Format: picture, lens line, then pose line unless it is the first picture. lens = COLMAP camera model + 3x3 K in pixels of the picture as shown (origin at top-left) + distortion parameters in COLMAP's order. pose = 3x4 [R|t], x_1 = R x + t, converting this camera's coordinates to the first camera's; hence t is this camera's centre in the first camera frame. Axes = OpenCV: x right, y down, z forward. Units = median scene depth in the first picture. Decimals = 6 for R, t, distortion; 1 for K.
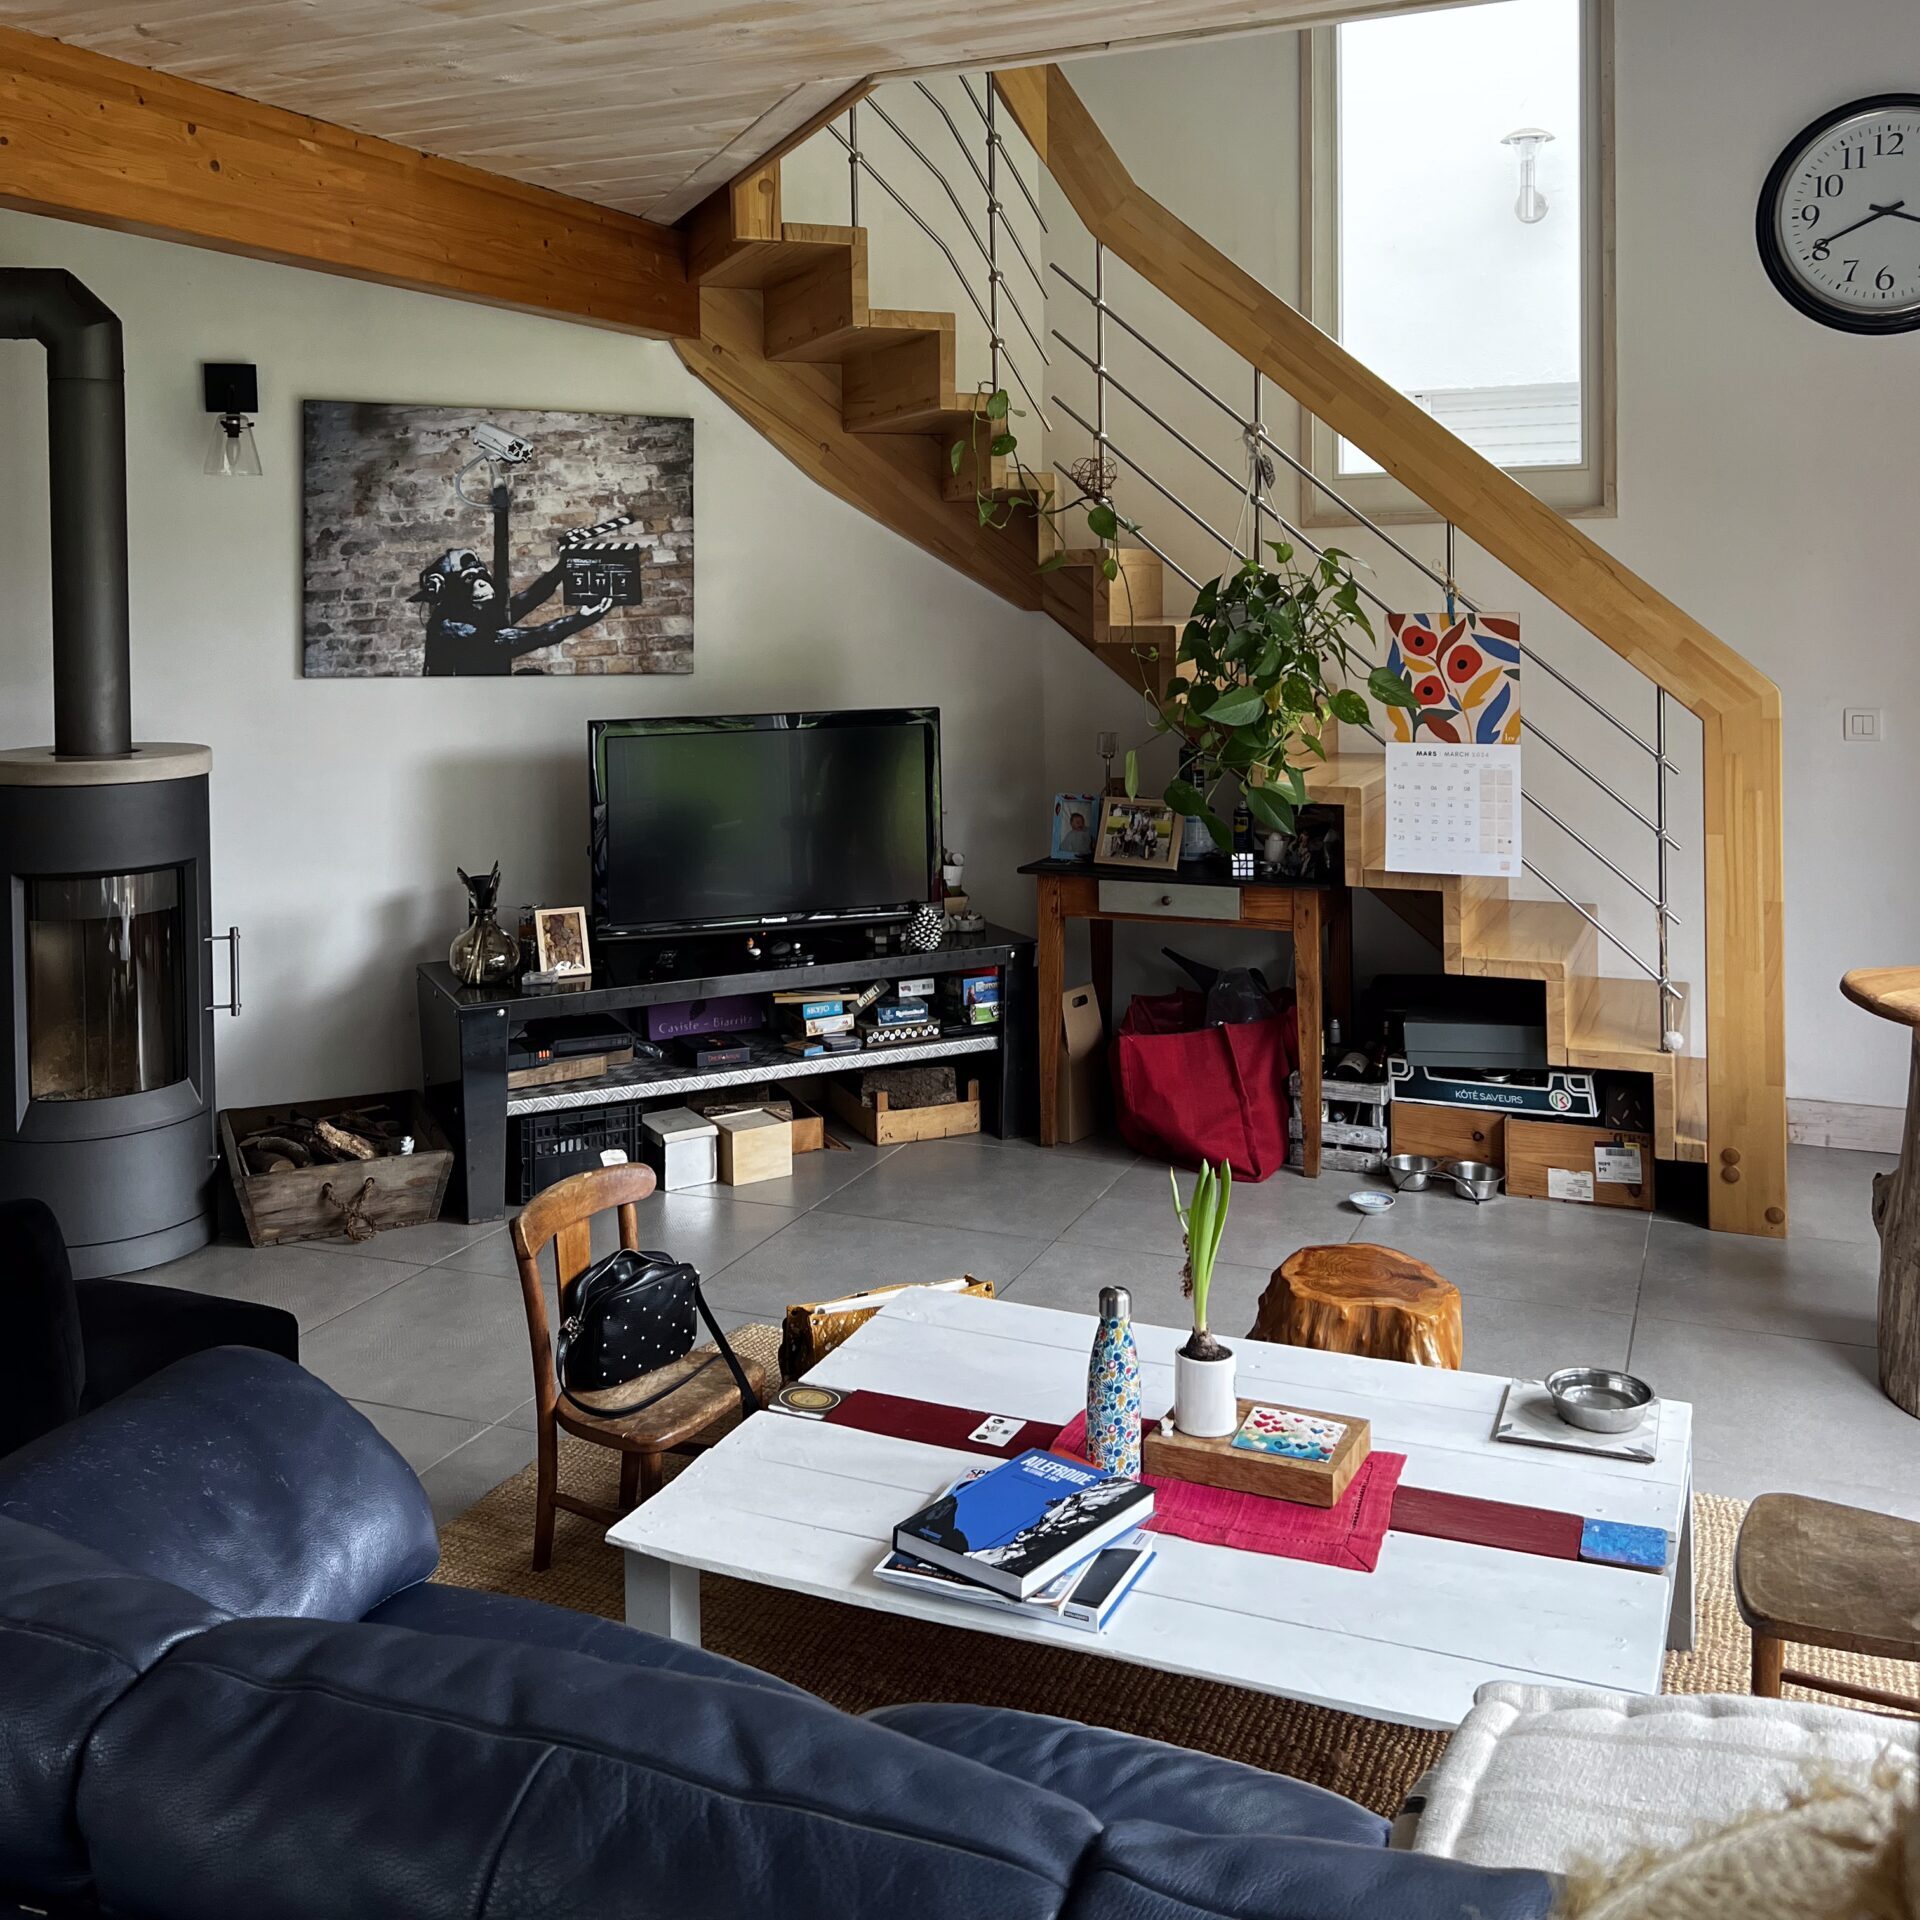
lens RADIAL K [[1915.3, 0, 952.3], [0, 1915.3, 642.1], [0, 0, 1]] dist [0.124876, -0.254202]
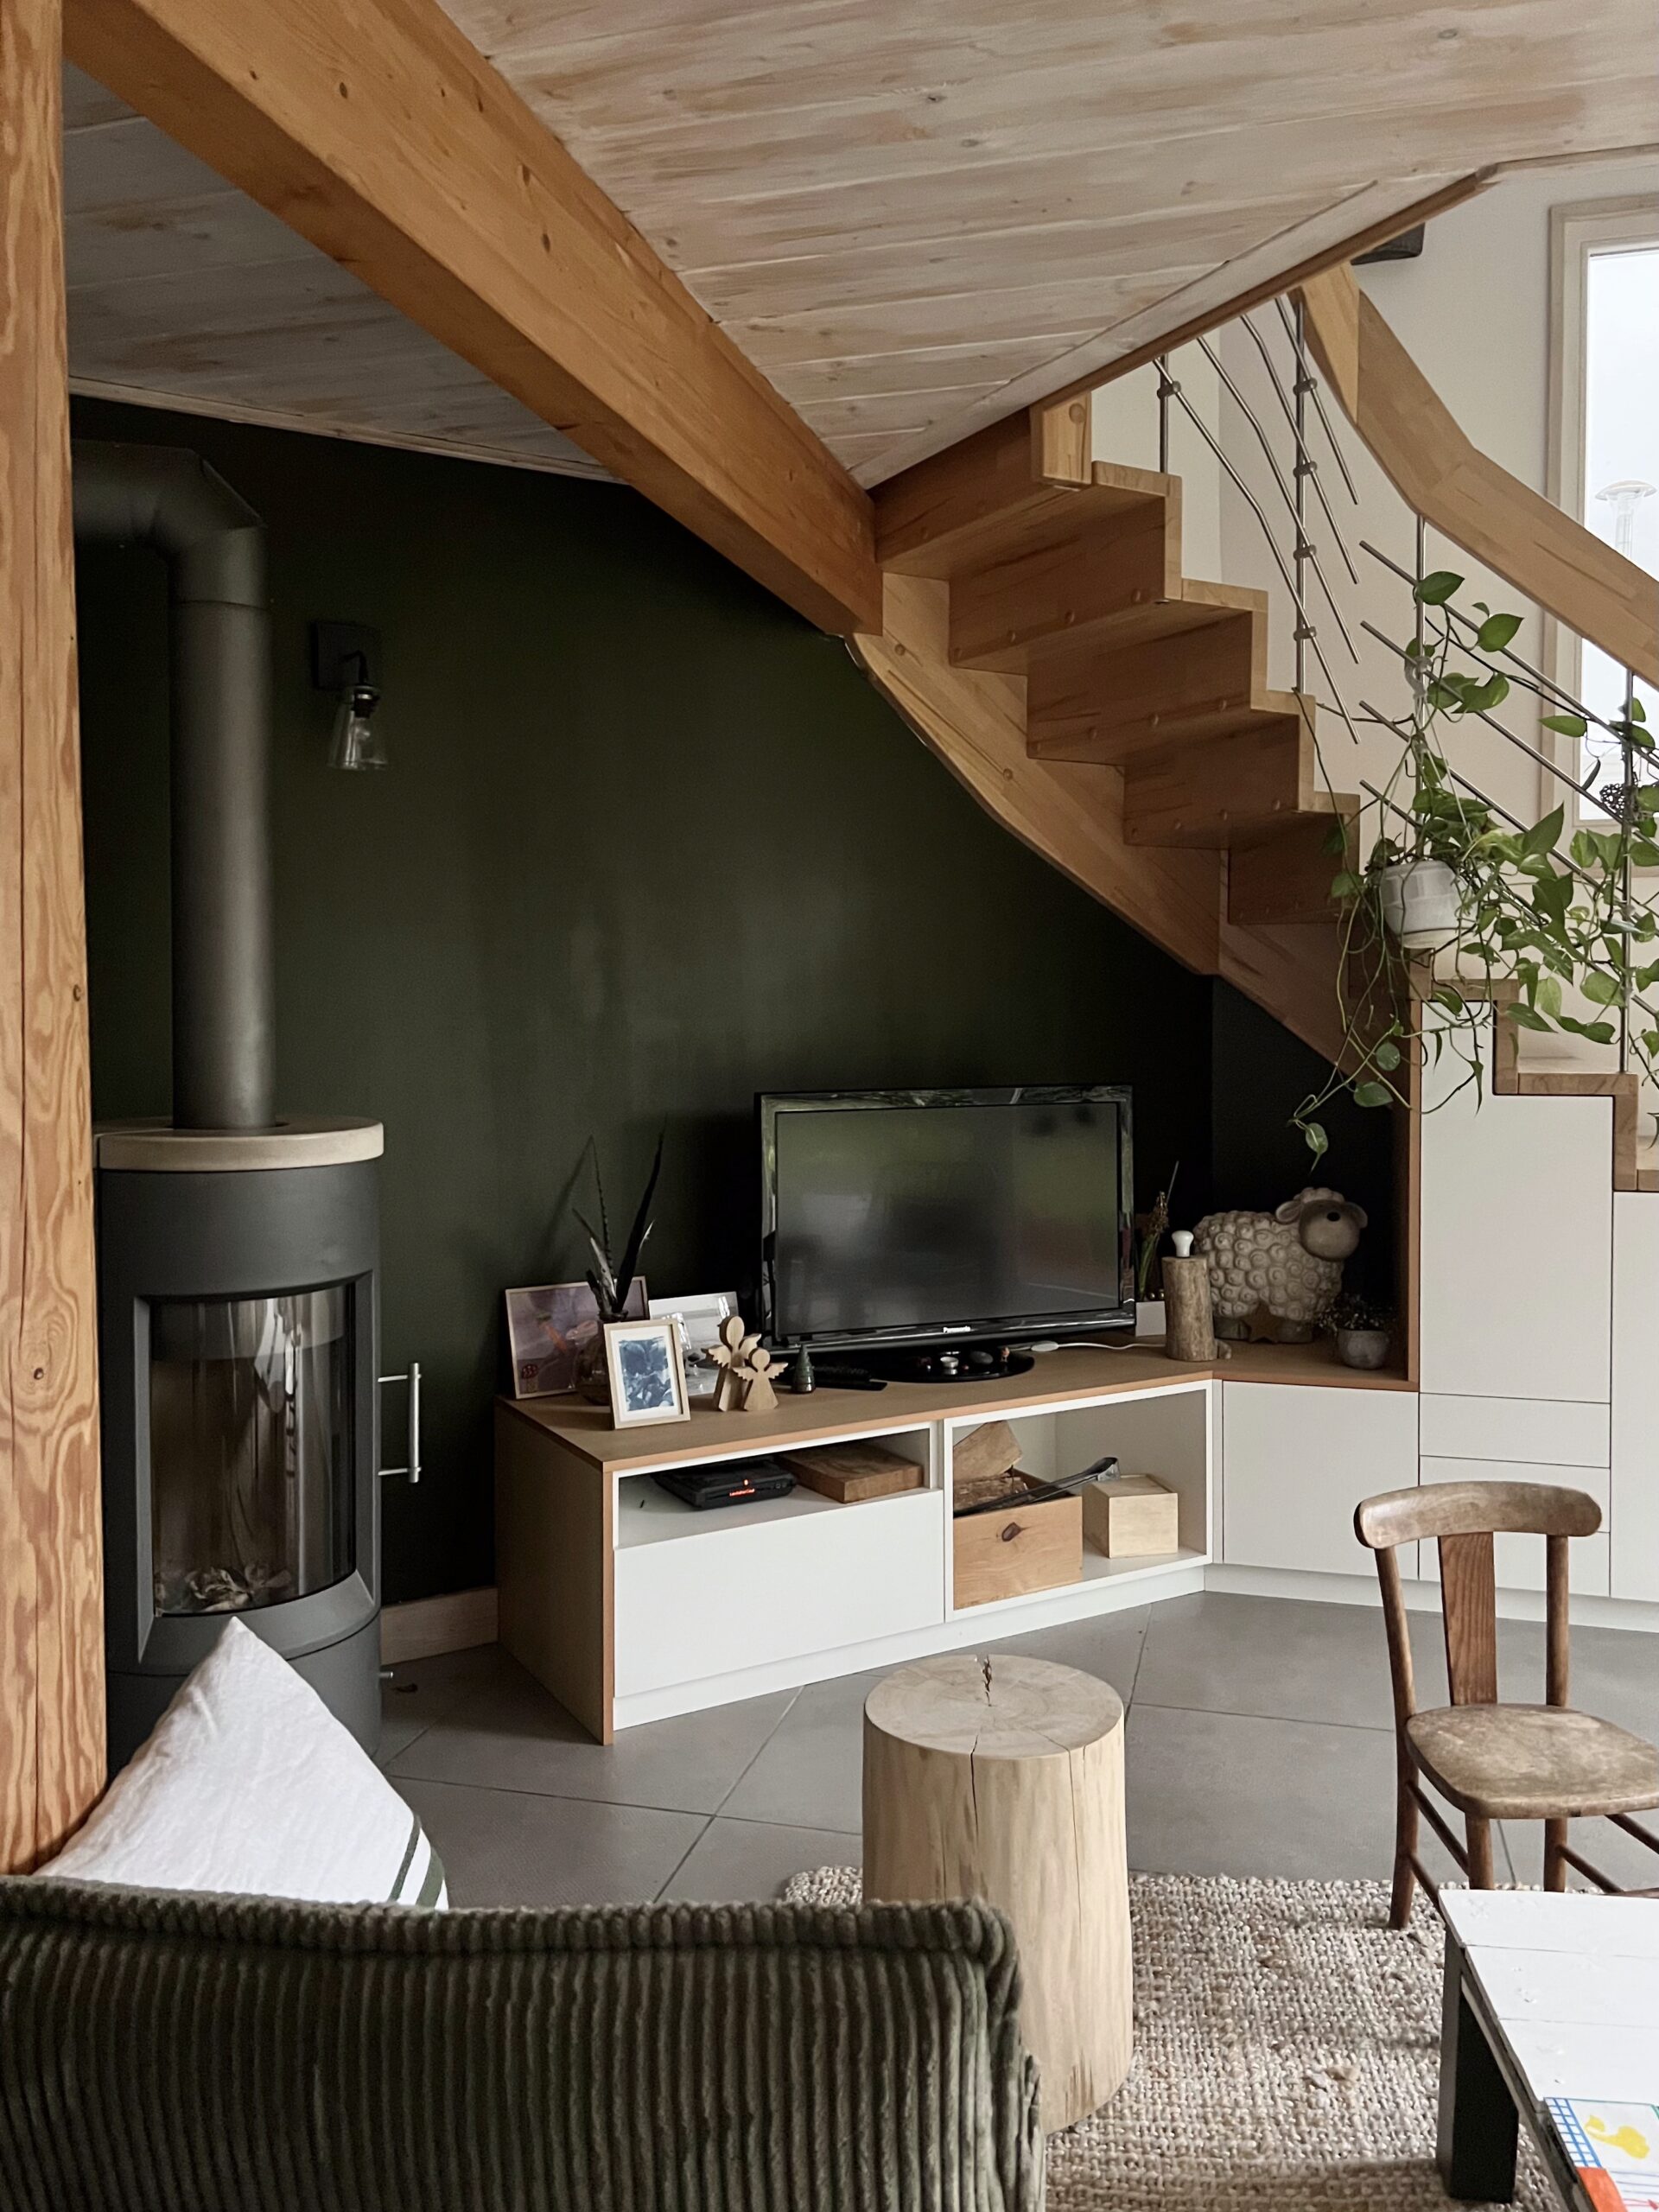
lens RADIAL K [[1686.2, 0, 835.2], [0, 1686.2, 1057.5], [0, 0, 1]] dist [0.055489, -0.054585]
pose [[0.990551, 0.006408, 0.136997, -0.267569], [-0.006498, 0.999979, 0.000210, 0.026322], [-0.136992, -0.001098, 0.990571, 0.300336]]
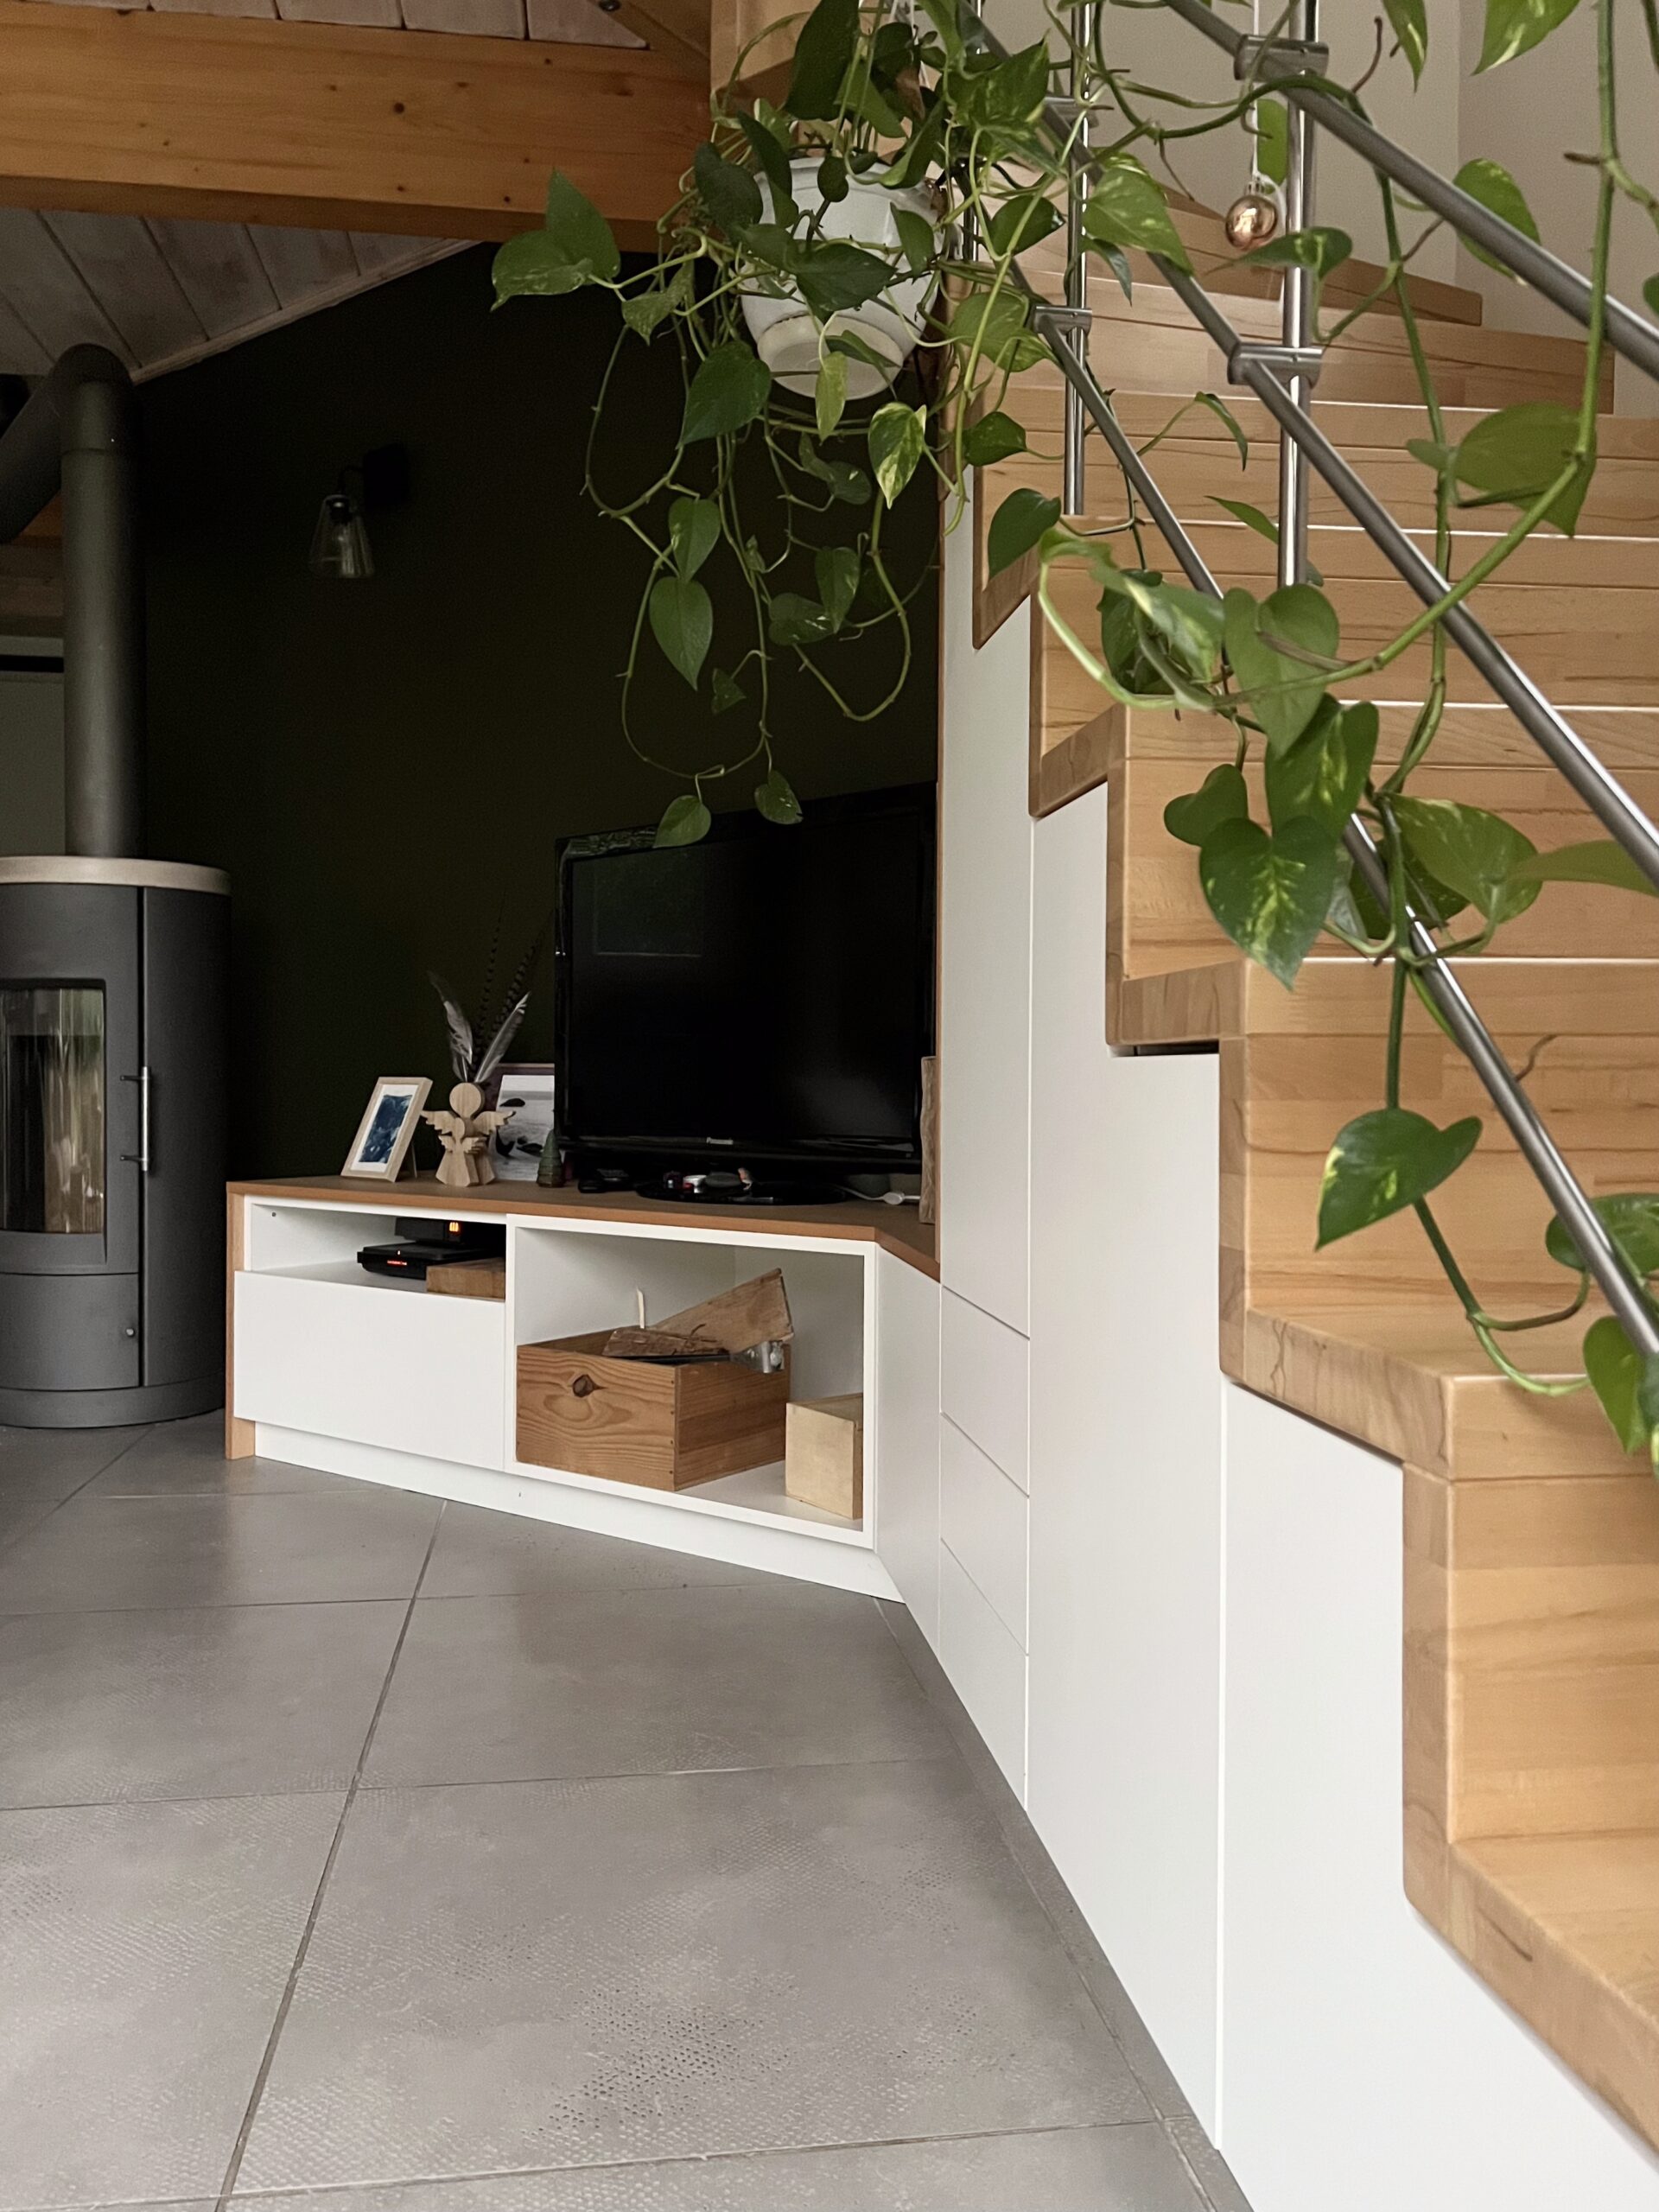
lens RADIAL K [[1696.9, 0, 829.5], [0, 1696.9, 1106.0], [0, 0, 1]] dist [0.053956, -0.062222]
pose [[0.516938, 0.034614, -0.855322, 0.378457], [-0.040010, 0.999067, 0.016250, 0.124680], [0.855087, 0.025821, 0.517841, 0.776554]]
